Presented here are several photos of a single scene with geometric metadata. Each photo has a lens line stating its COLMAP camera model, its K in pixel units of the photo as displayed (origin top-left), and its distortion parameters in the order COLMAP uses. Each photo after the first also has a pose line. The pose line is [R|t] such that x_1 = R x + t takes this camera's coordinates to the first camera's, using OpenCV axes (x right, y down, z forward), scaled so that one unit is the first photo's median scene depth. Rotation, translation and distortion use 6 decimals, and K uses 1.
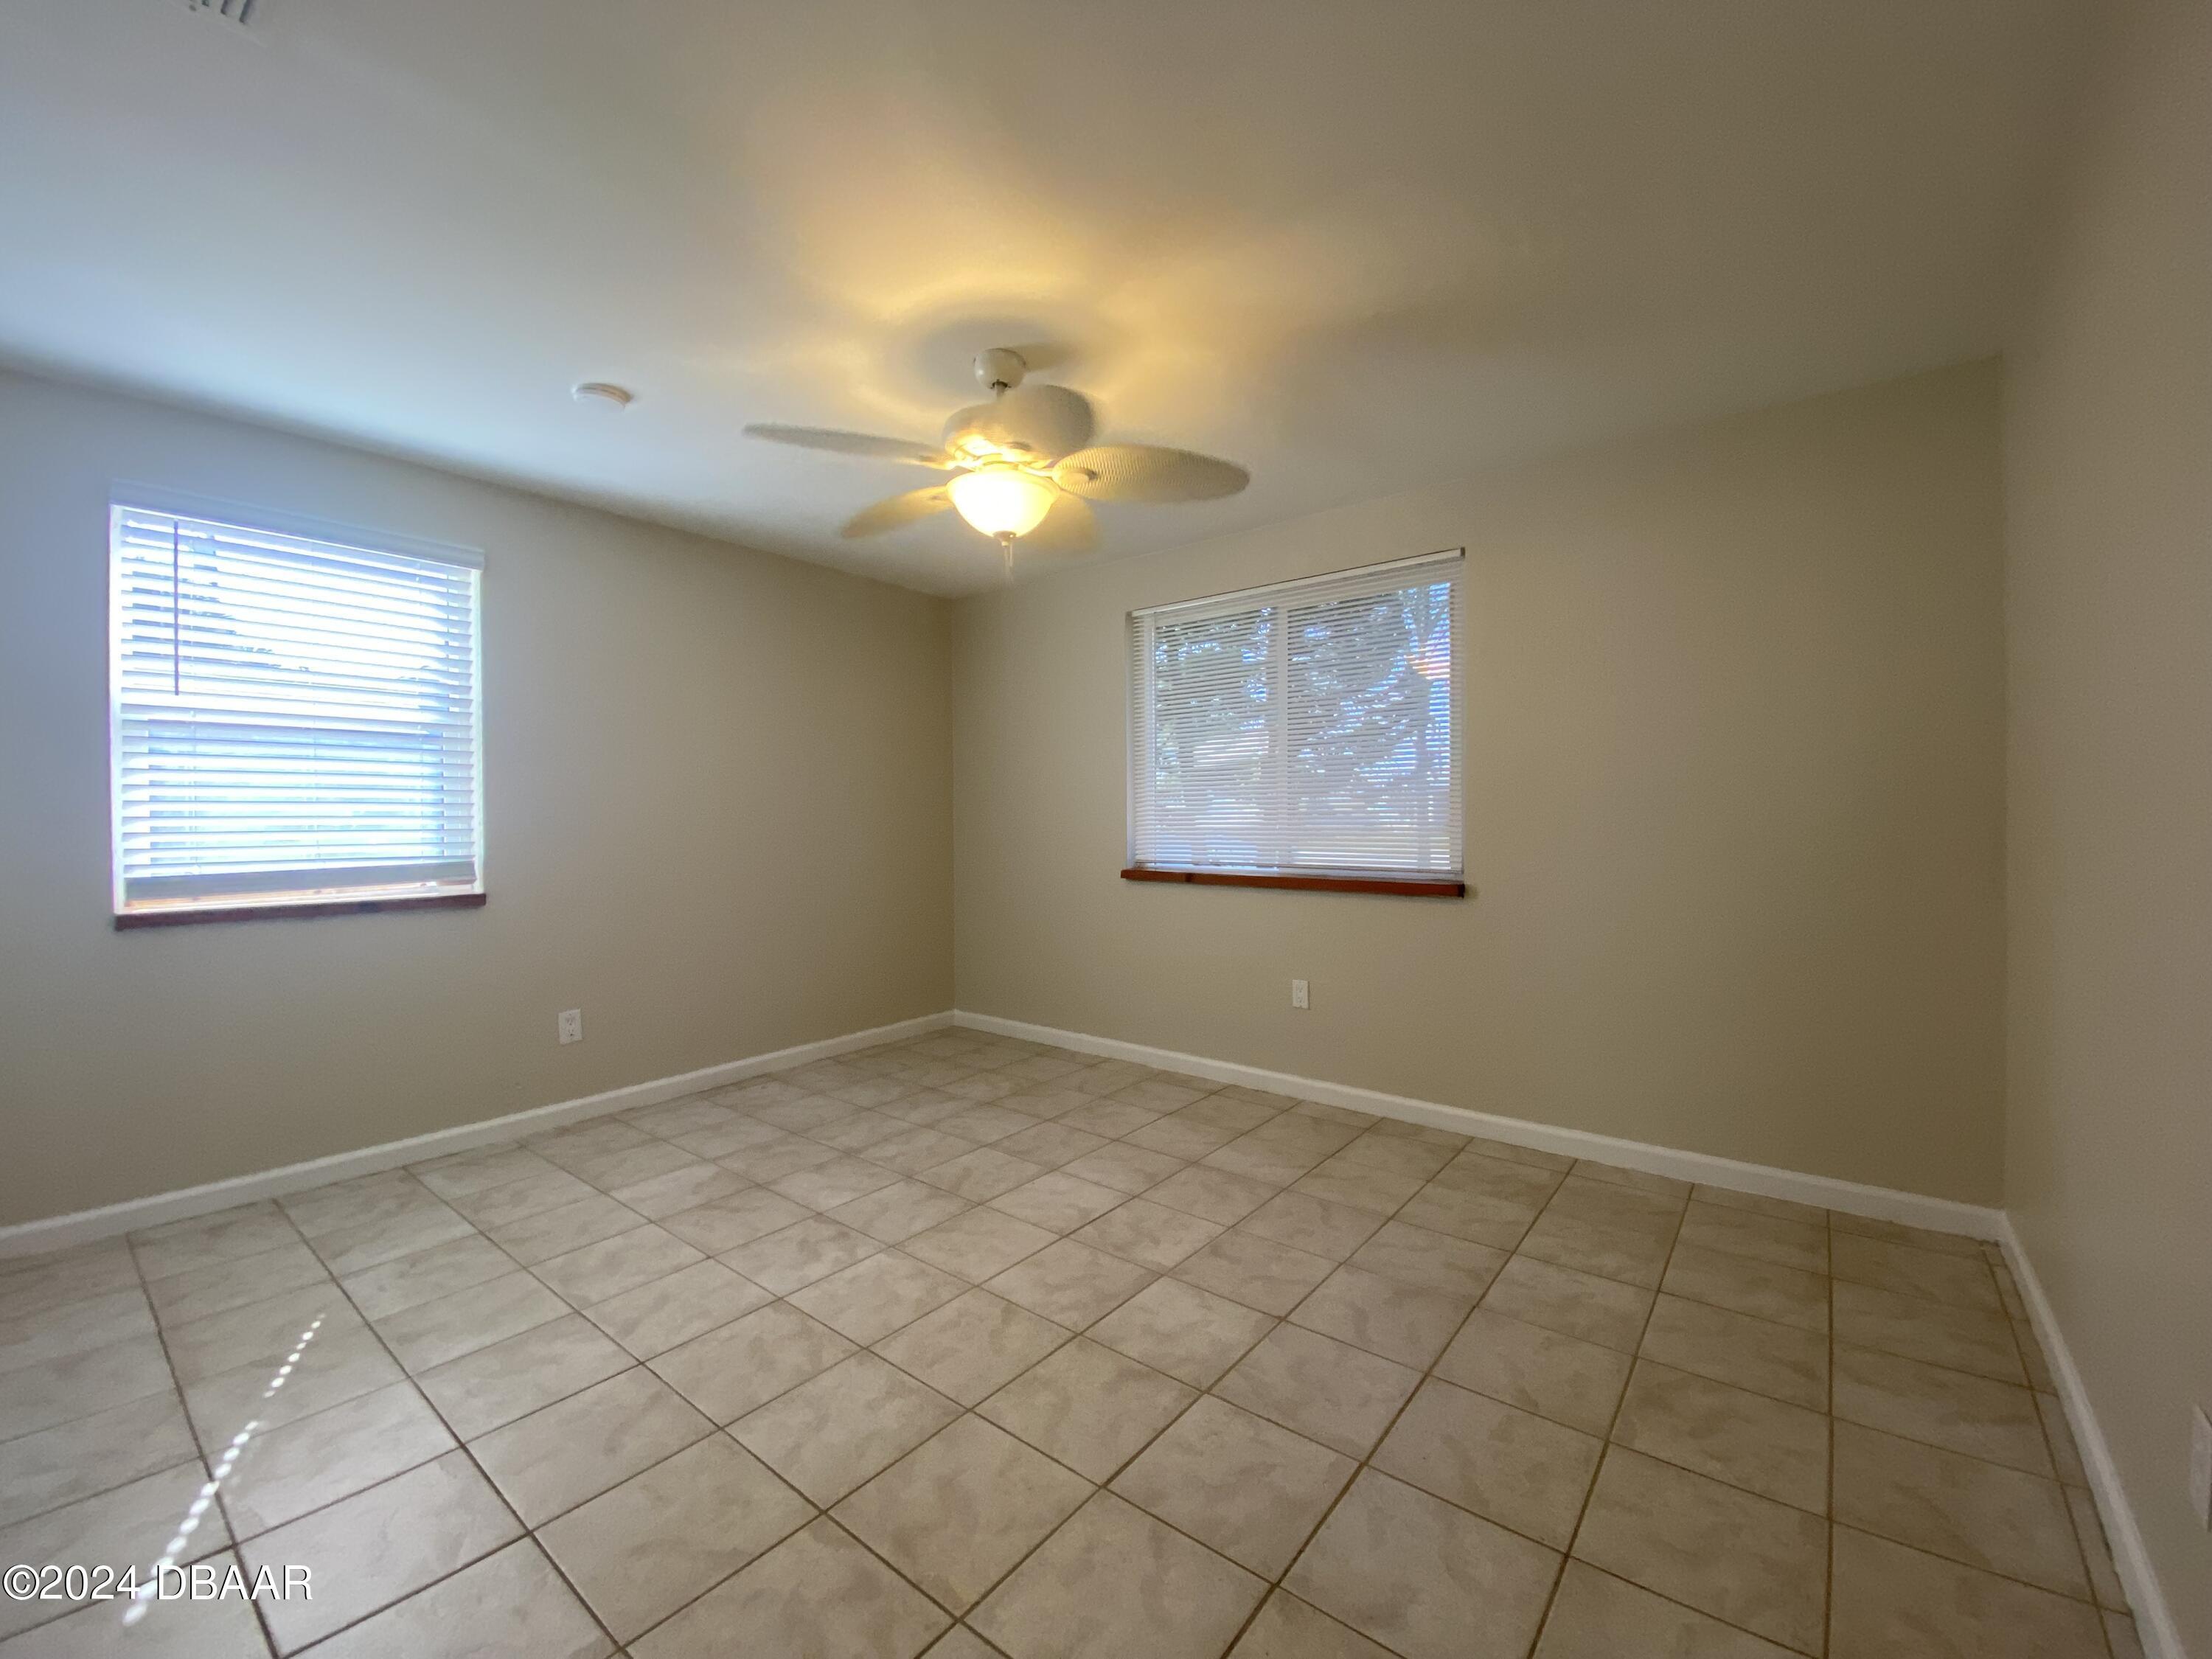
lens RADIAL K [[902.2, 0, 1100.1], [0, 902.2, 824.8], [0, 0, 1]] dist [0.039036, -0.028657]
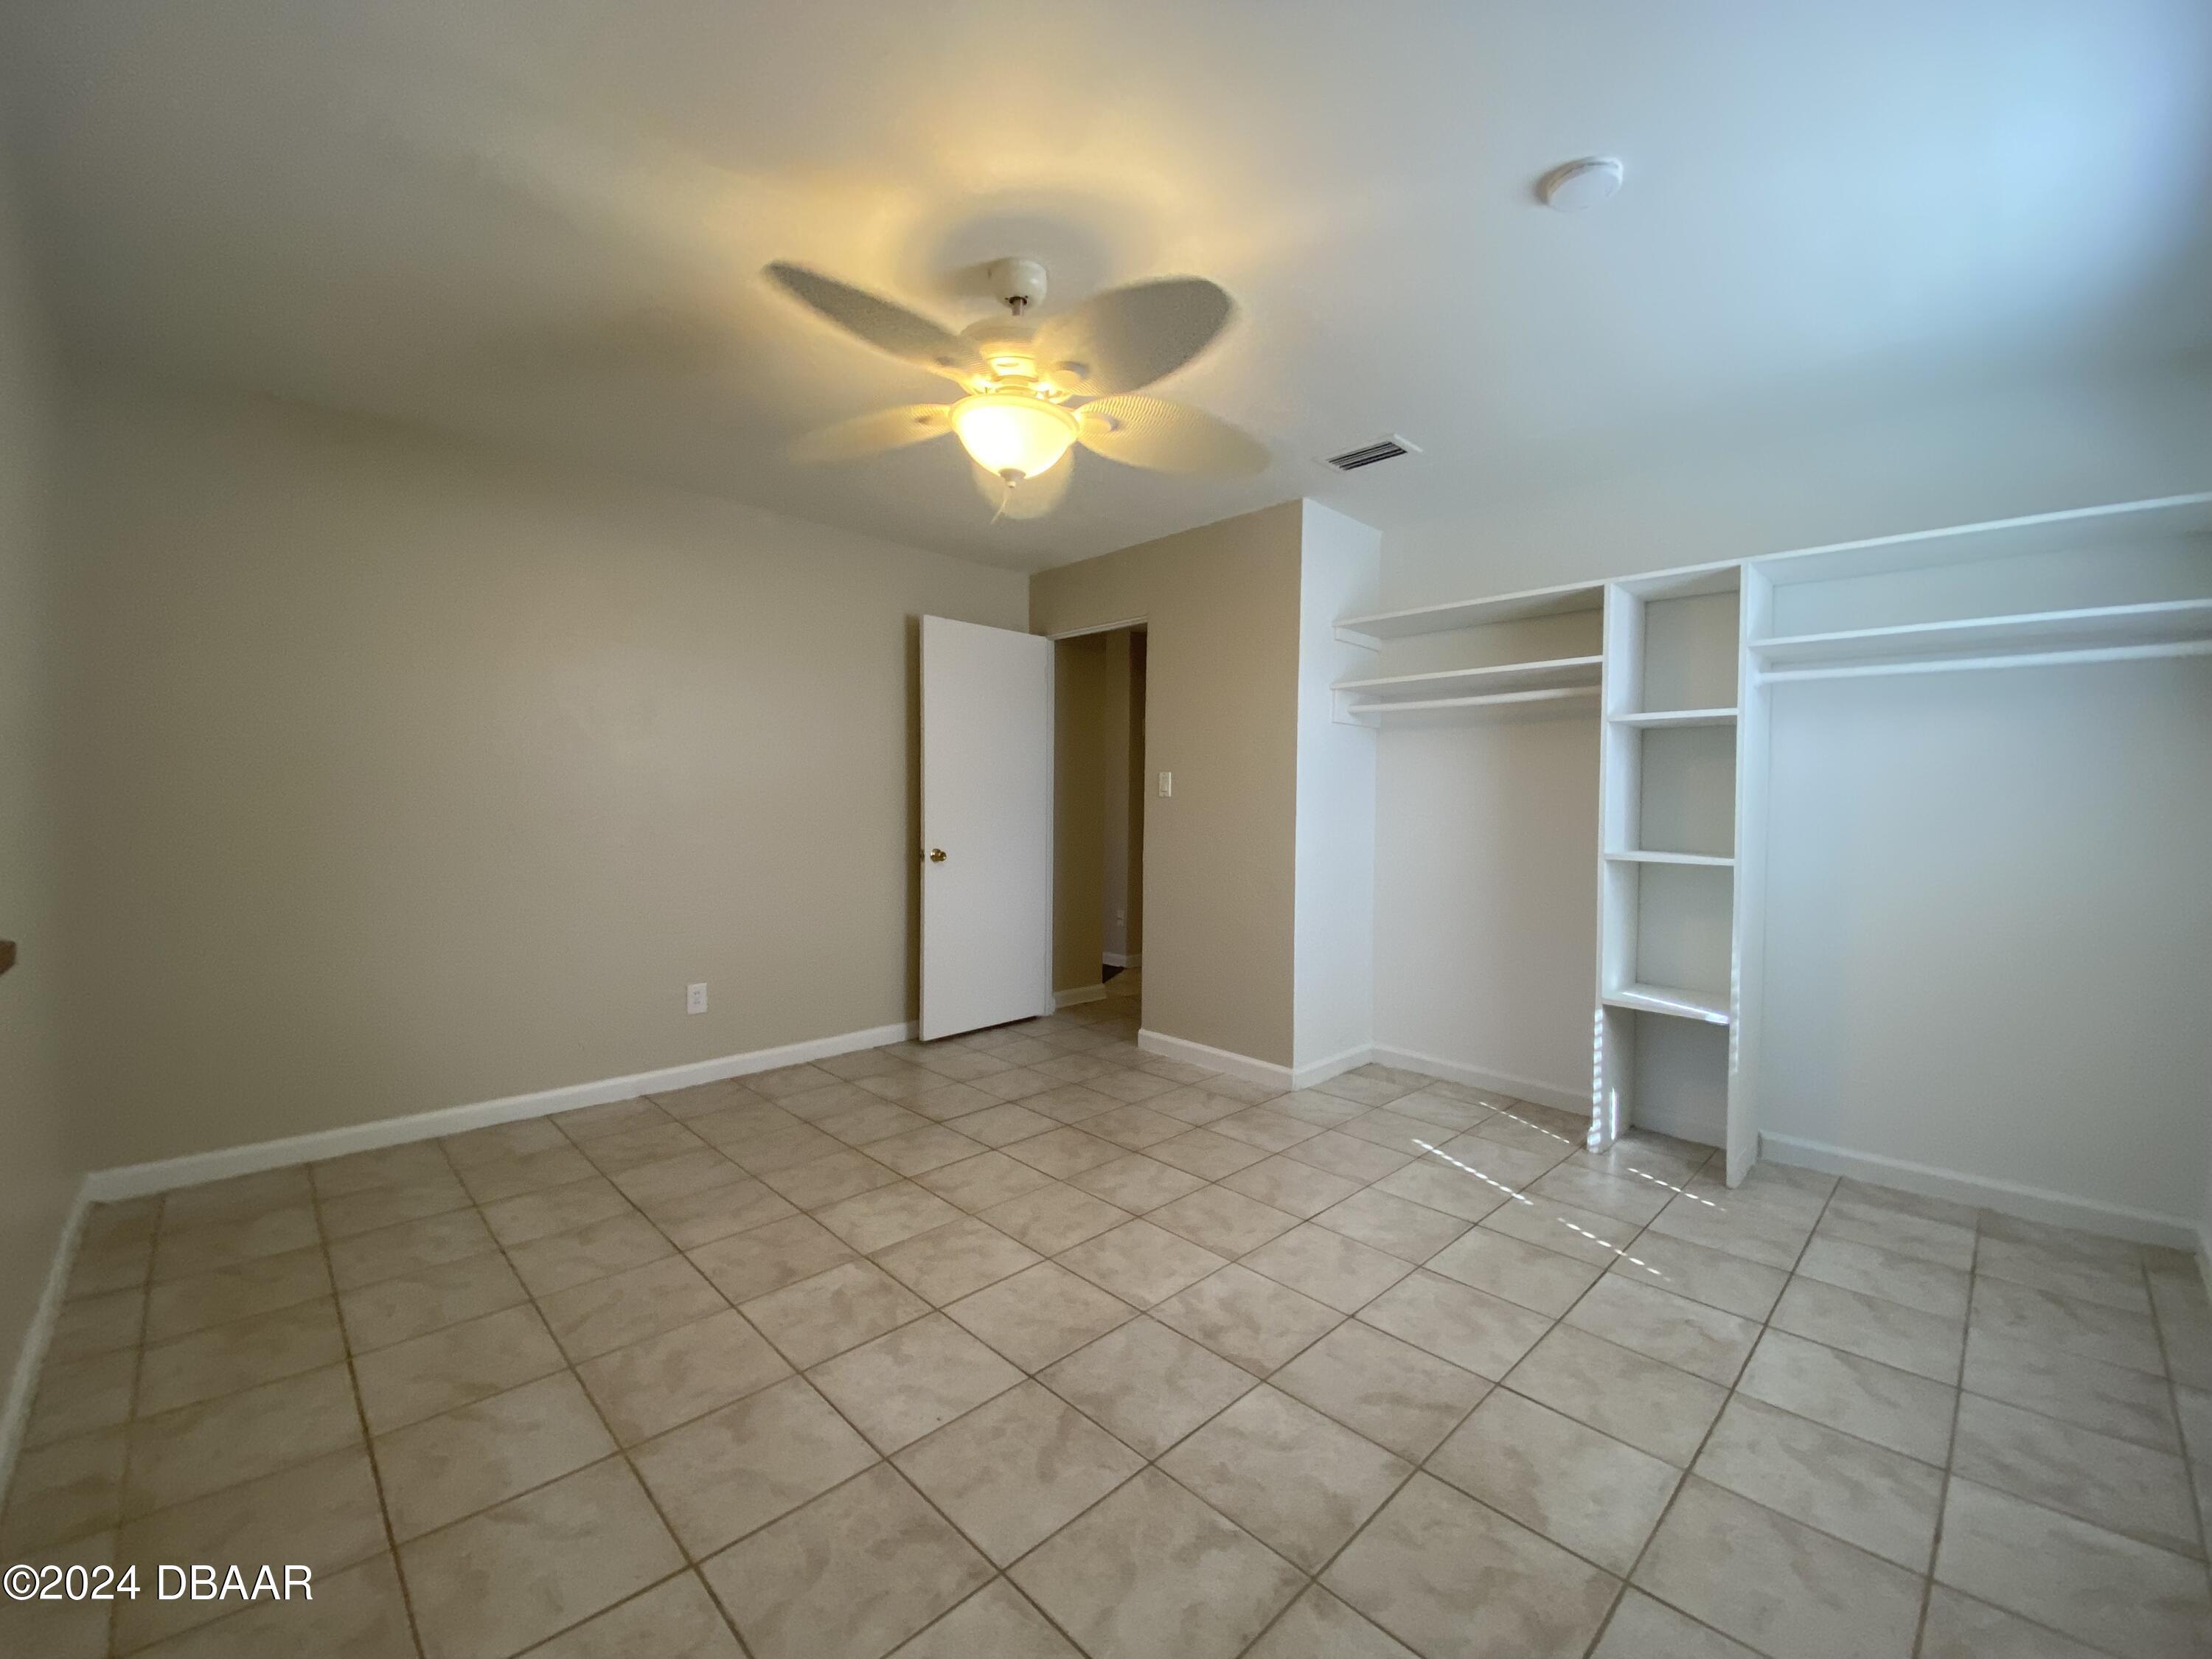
lens RADIAL K [[902.2, 0, 1100.1], [0, 902.2, 824.8], [0, 0, 1]] dist [0.039036, -0.028657]
pose [[-0.991958, -0.003964, 0.126504, -0.306358], [-0.000122, 0.999539, 0.030369, -0.012046], [-0.126566, 0.030109, -0.991501, 1.901094]]
